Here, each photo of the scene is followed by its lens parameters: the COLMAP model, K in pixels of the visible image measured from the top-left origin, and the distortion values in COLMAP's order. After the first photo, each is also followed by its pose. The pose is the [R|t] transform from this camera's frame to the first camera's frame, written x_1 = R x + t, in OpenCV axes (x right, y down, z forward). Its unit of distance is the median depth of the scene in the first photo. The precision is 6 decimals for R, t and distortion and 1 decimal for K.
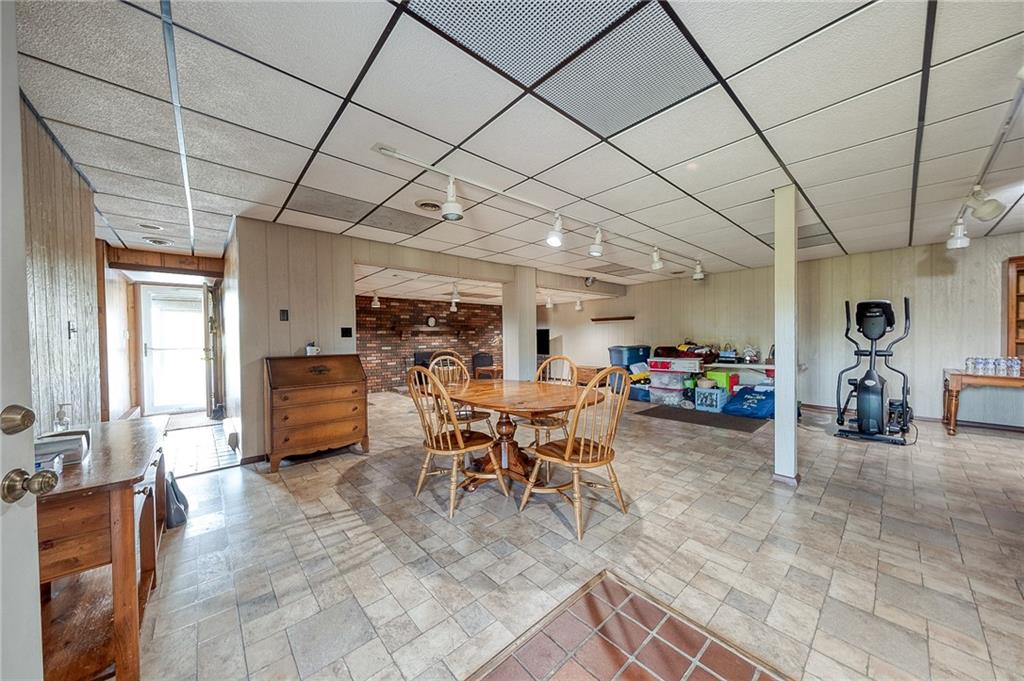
lens RADIAL K [[344.1, 0, 519.4], [0, 344.1, 341.1], [0, 0, 1]] dist [0.001280, -0.001646]
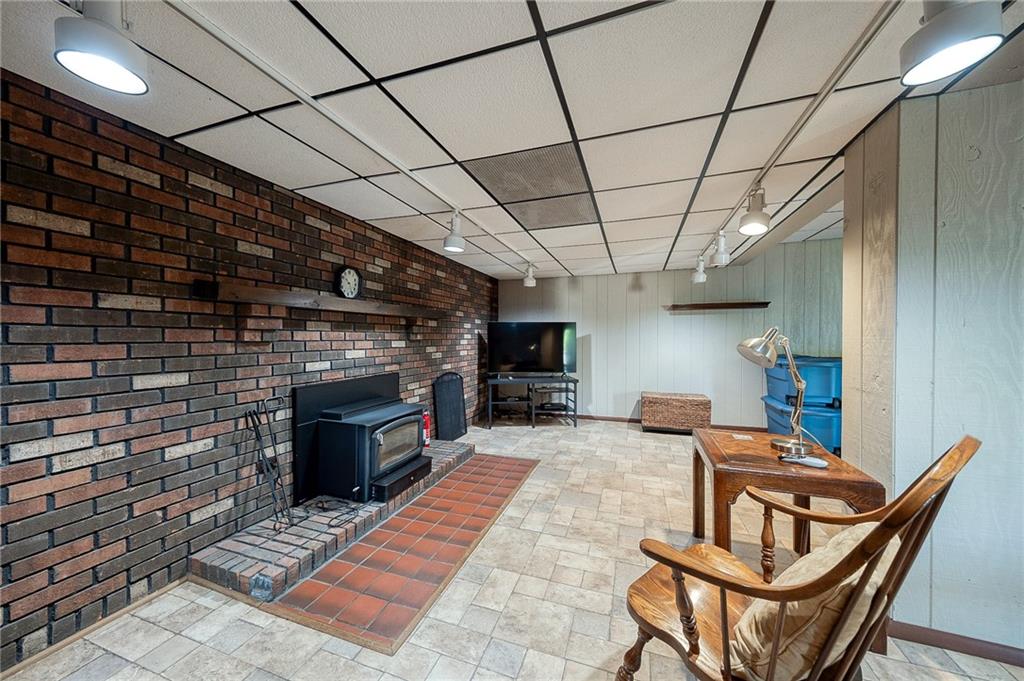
lens RADIAL K [[344.1, 0, 508.4], [0, 344.1, 340.7], [0, 0, 1]] dist [0.001280, -0.001646]
pose [[0.873014, 0.006662, 0.487649, -0.277560], [-0.001947, 0.999946, -0.010176, -0.001938], [-0.487691, 0.007934, 0.872980, 0.652040]]
